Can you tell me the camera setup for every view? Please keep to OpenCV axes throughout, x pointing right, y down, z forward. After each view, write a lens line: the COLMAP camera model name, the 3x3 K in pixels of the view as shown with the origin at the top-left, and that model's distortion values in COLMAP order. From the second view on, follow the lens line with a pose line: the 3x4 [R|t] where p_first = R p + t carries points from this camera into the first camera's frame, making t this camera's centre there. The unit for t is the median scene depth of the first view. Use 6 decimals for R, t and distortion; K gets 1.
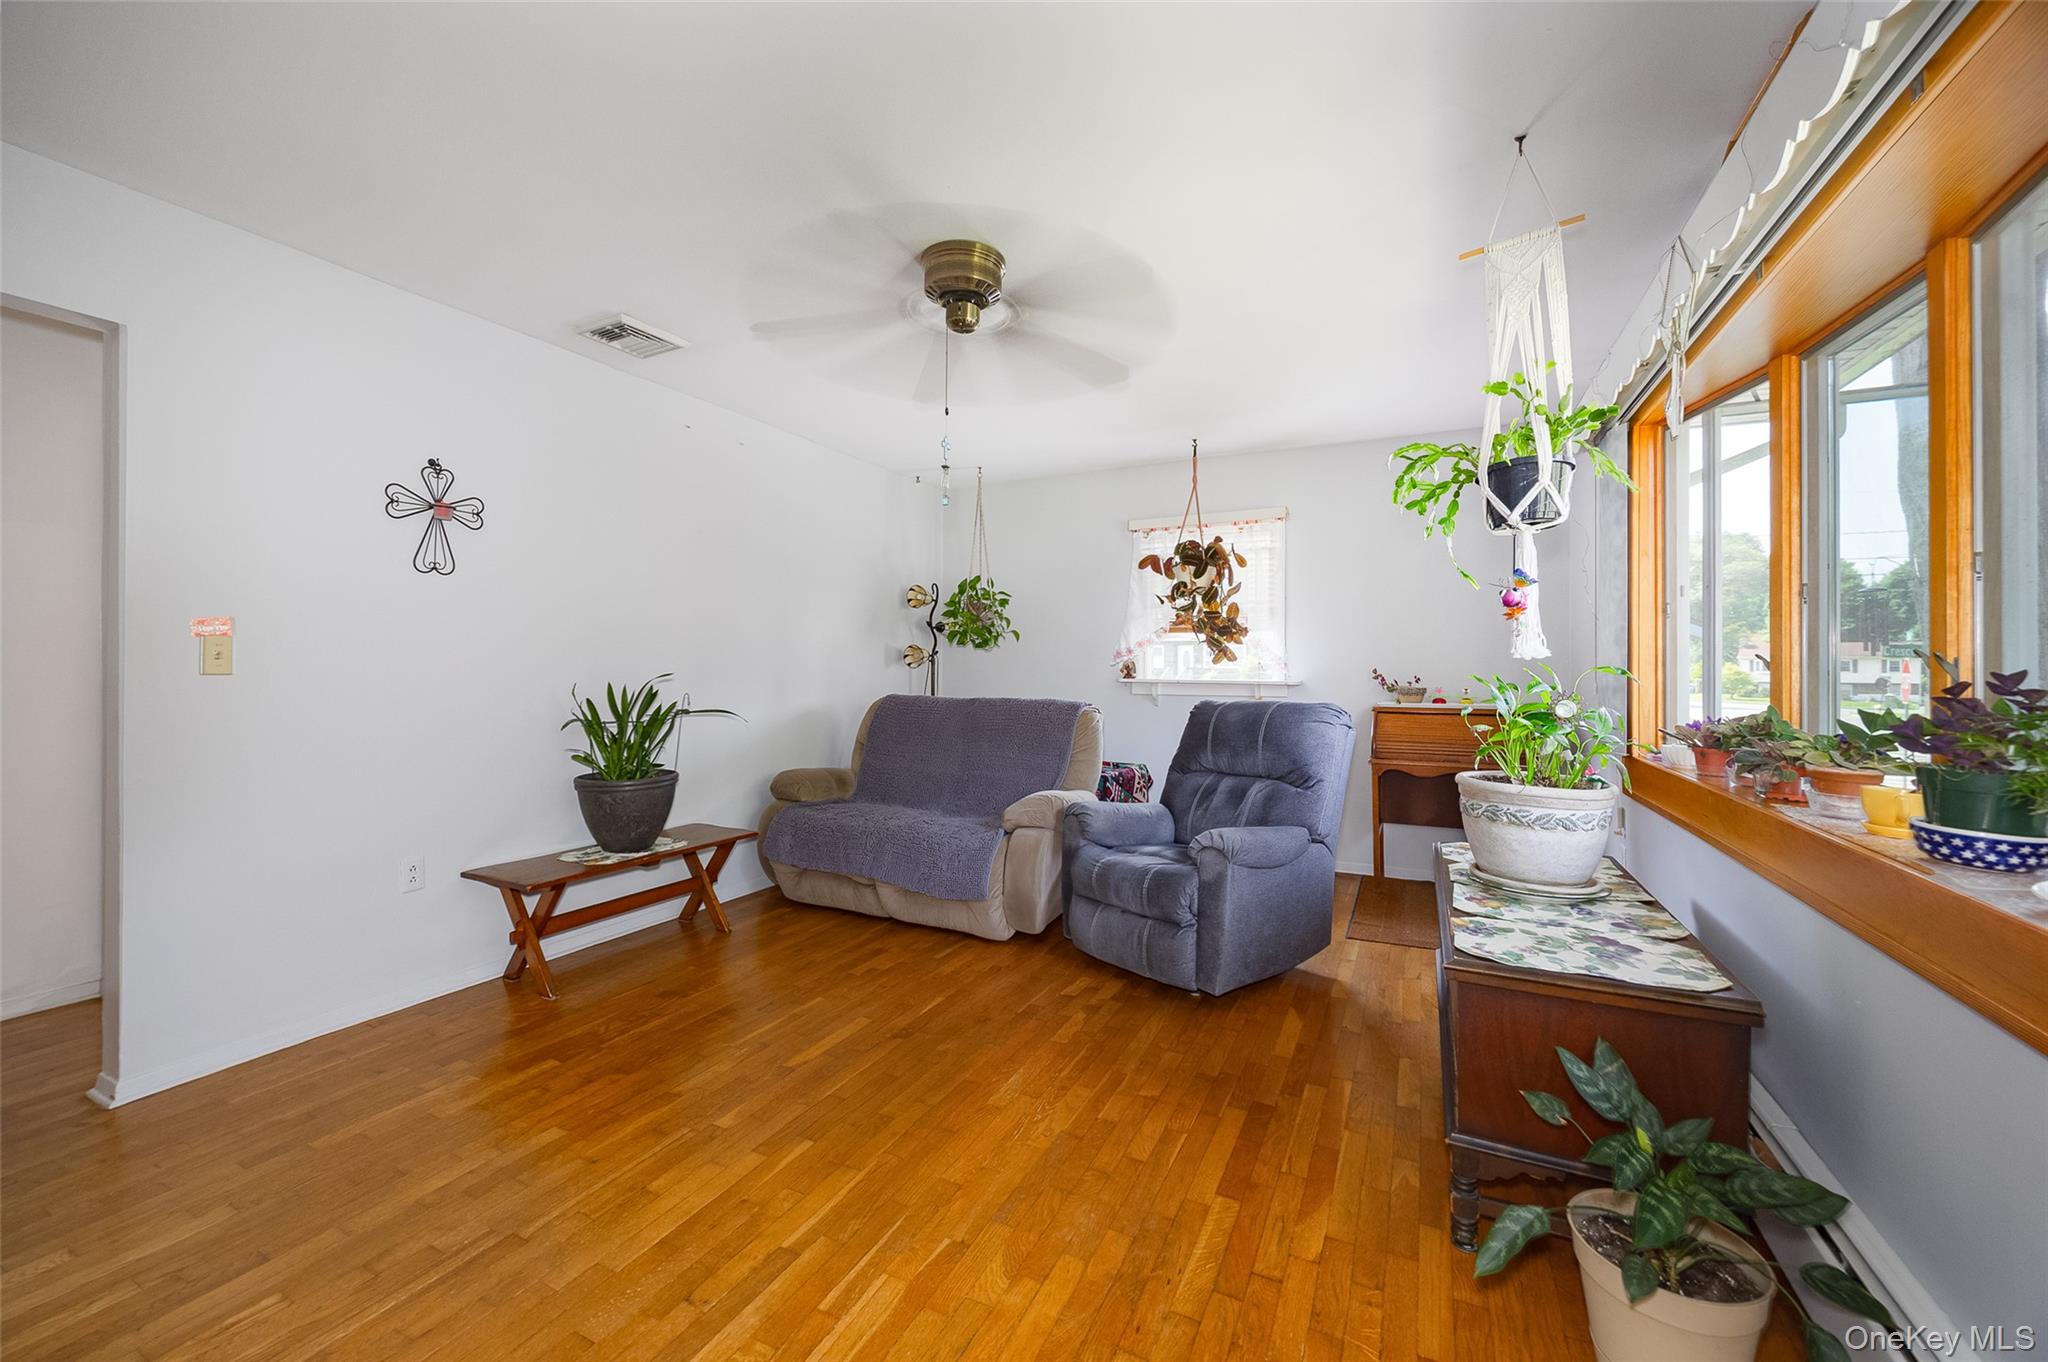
lens RADIAL K [[814.3, 0, 1023.8], [0, 814.3, 672.4], [0, 0, 1]] dist [-0.004026, 0.000928]
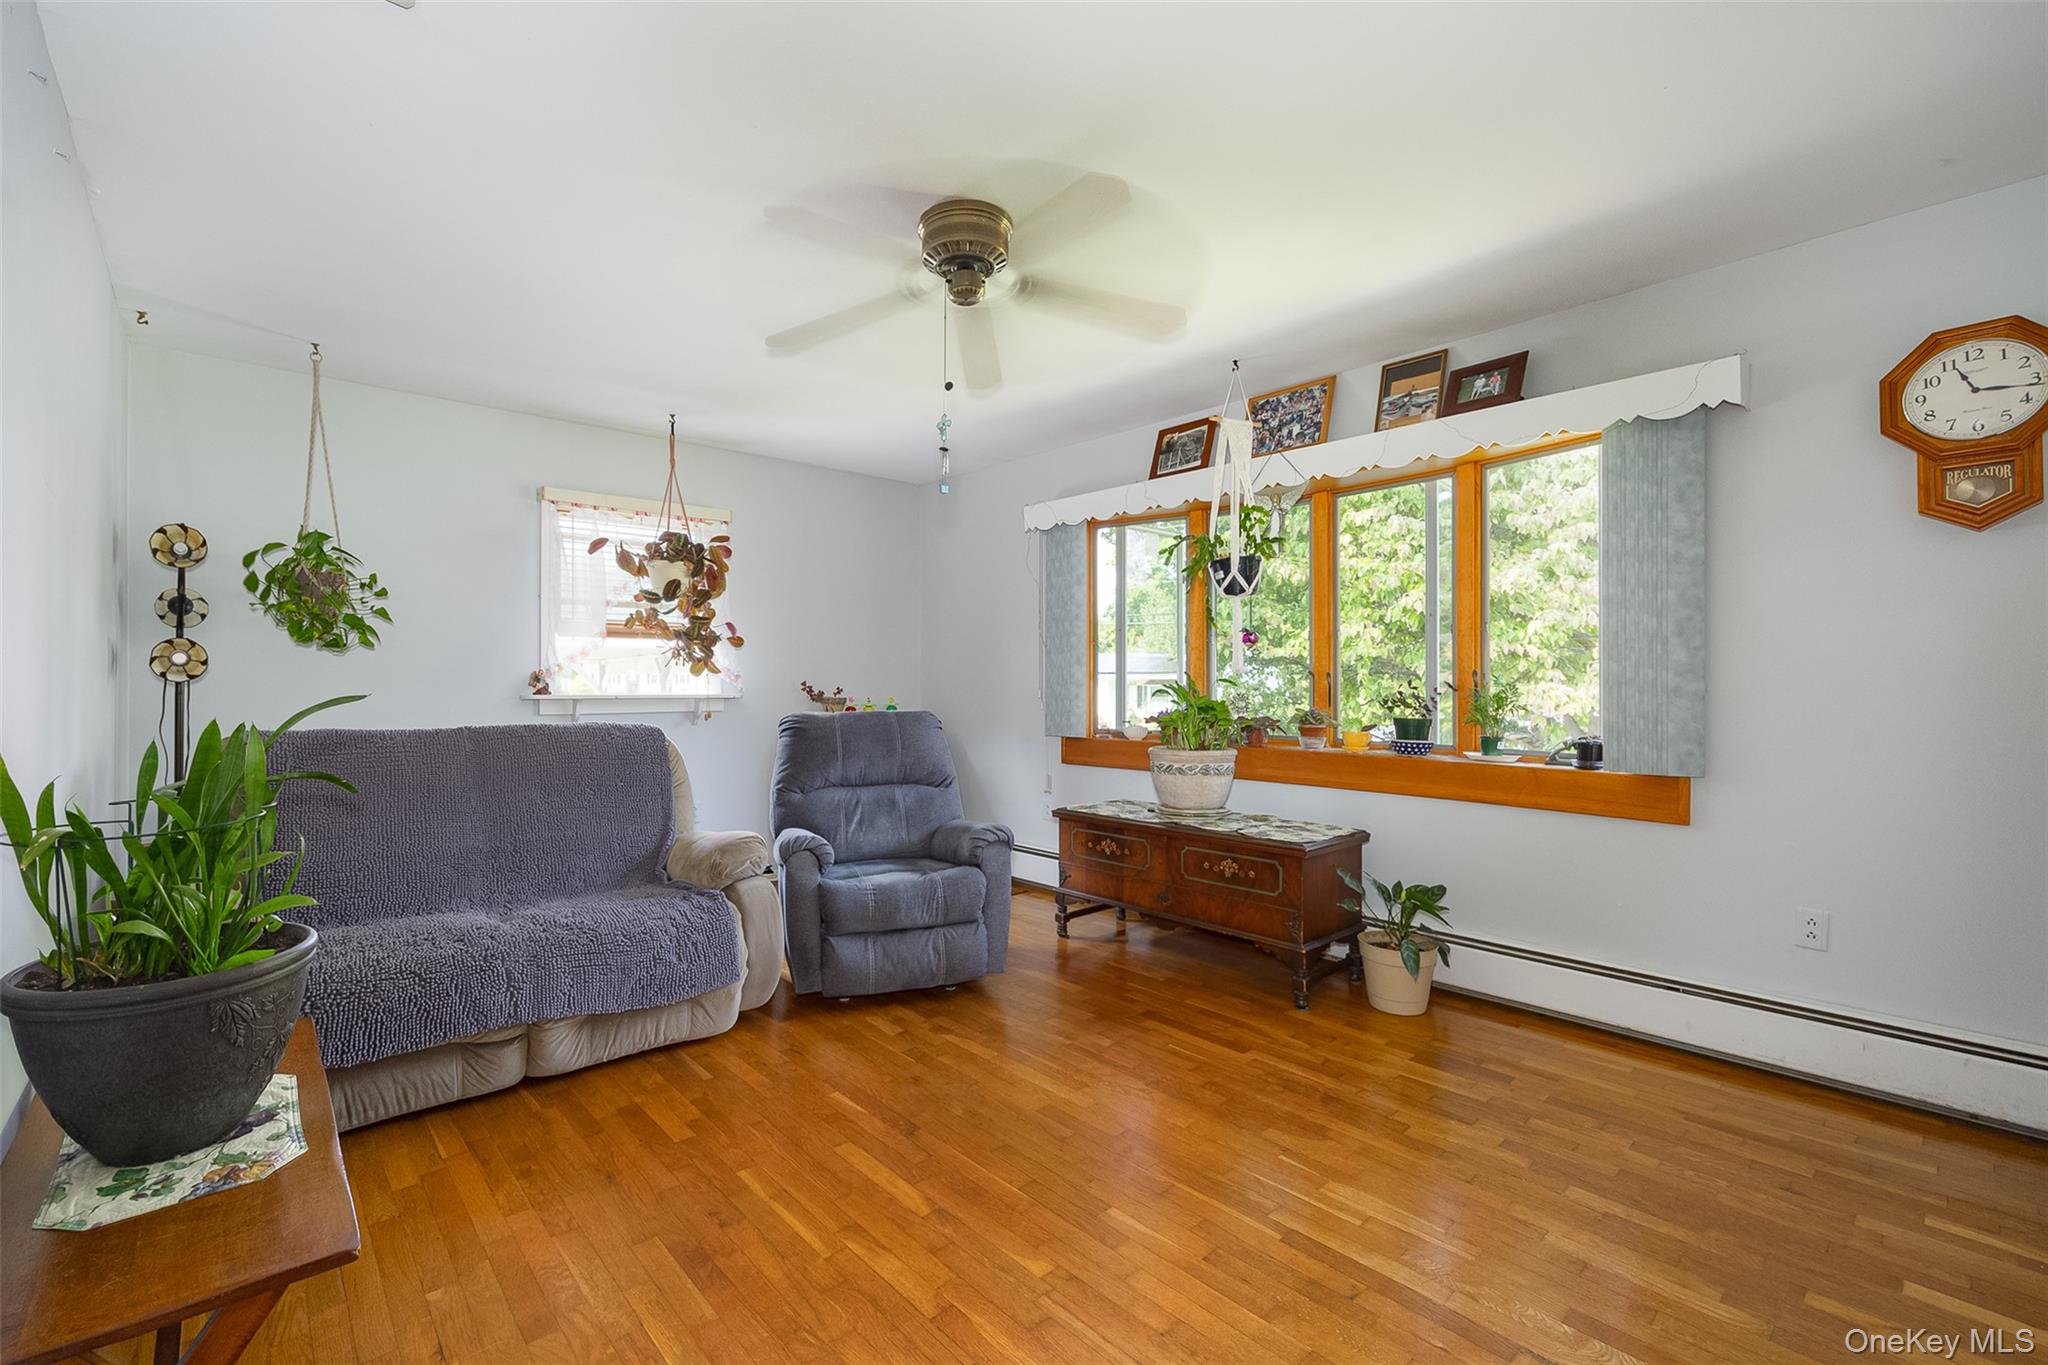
lens RADIAL K [[859.1, 0, 1026.7], [0, 859.1, 679.6], [0, 0, 1]] dist [-0.008459, -0.000087]
pose [[0.360314, -0.000617, 0.932831, -0.790639], [0.007476, 0.999970, -0.002227, -0.002022], [-0.932801, 0.007776, 0.360308, 0.501490]]
